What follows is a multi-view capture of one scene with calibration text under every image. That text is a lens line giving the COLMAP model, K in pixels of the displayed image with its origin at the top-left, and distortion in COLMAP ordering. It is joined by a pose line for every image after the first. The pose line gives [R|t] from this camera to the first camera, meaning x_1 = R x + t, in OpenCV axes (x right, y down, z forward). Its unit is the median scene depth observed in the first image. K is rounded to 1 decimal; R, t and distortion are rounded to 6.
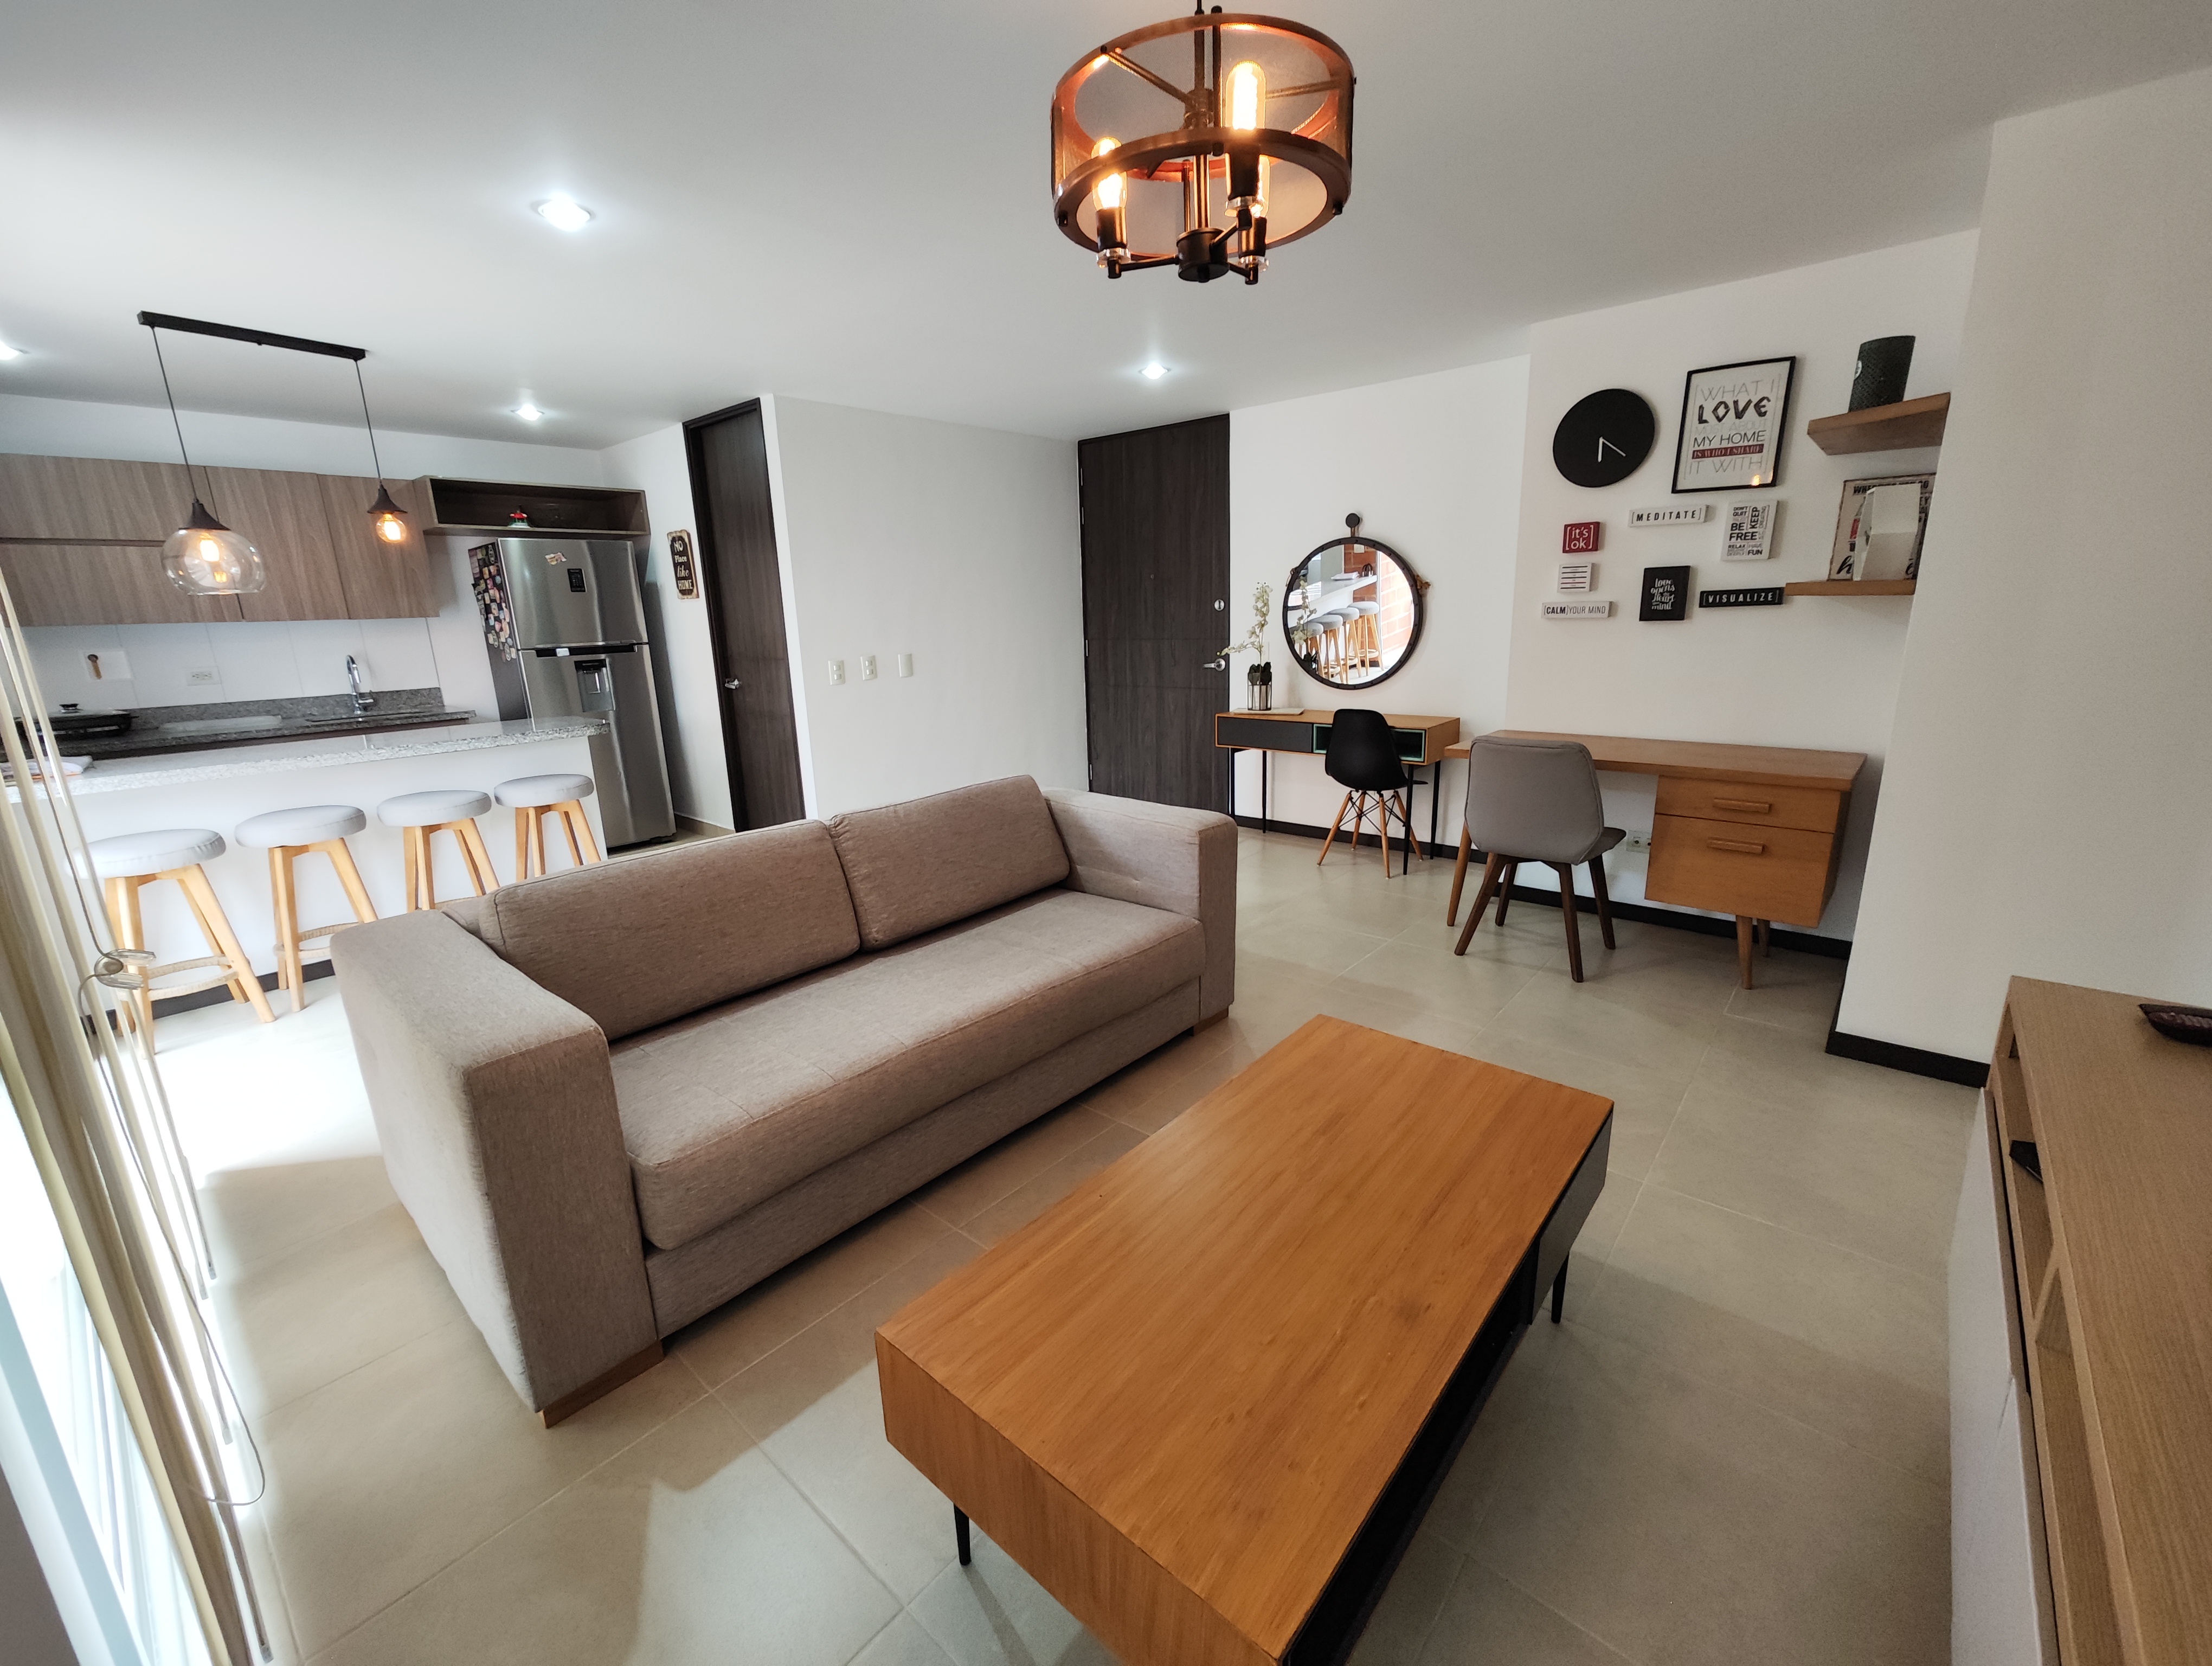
lens RADIAL K [[917.5, 0, 1101.1], [0, 917.5, 831.7], [0, 0, 1]] dist [-0.002095, 0.001986]
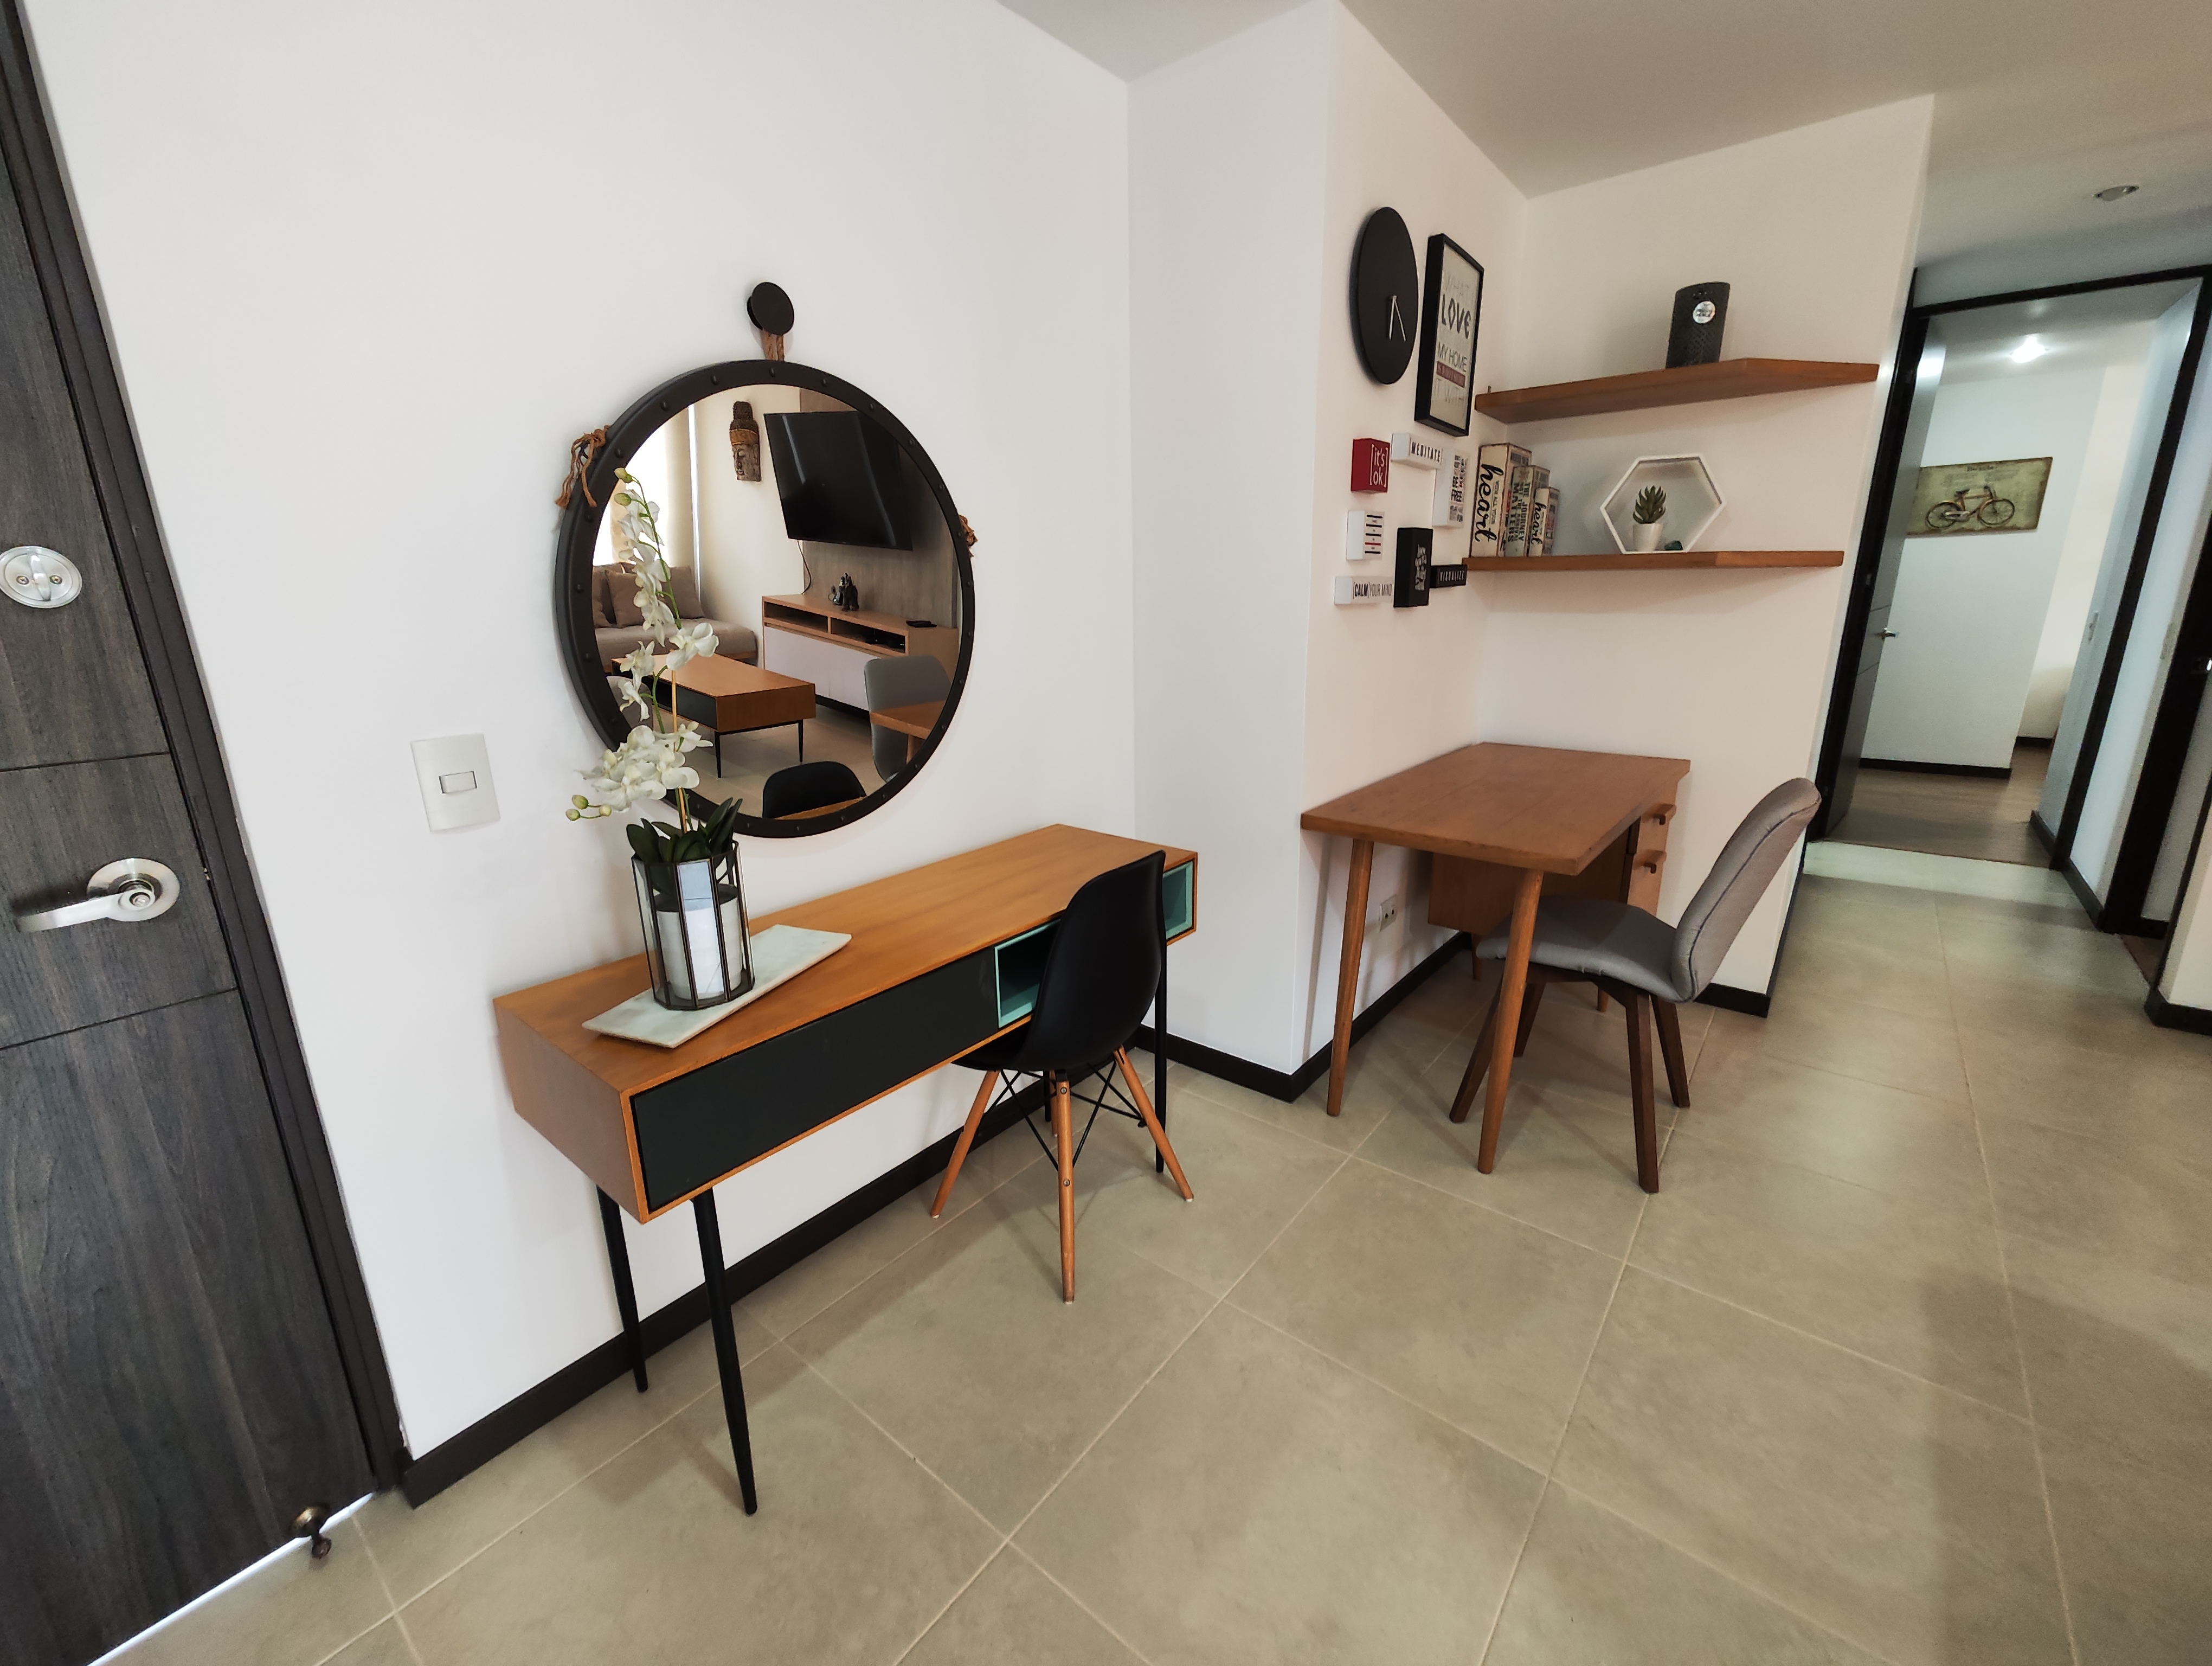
lens RADIAL K [[917.5, 0, 1106.8], [0, 917.5, 834.3], [0, 0, 1]] dist [-0.002095, 0.001986]
pose [[-0.031191, -0.232602, 0.972072, -0.096985], [0.258728, 0.937518, 0.232636, -0.275669], [-0.965447, 0.258758, 0.030938, 1.187301]]
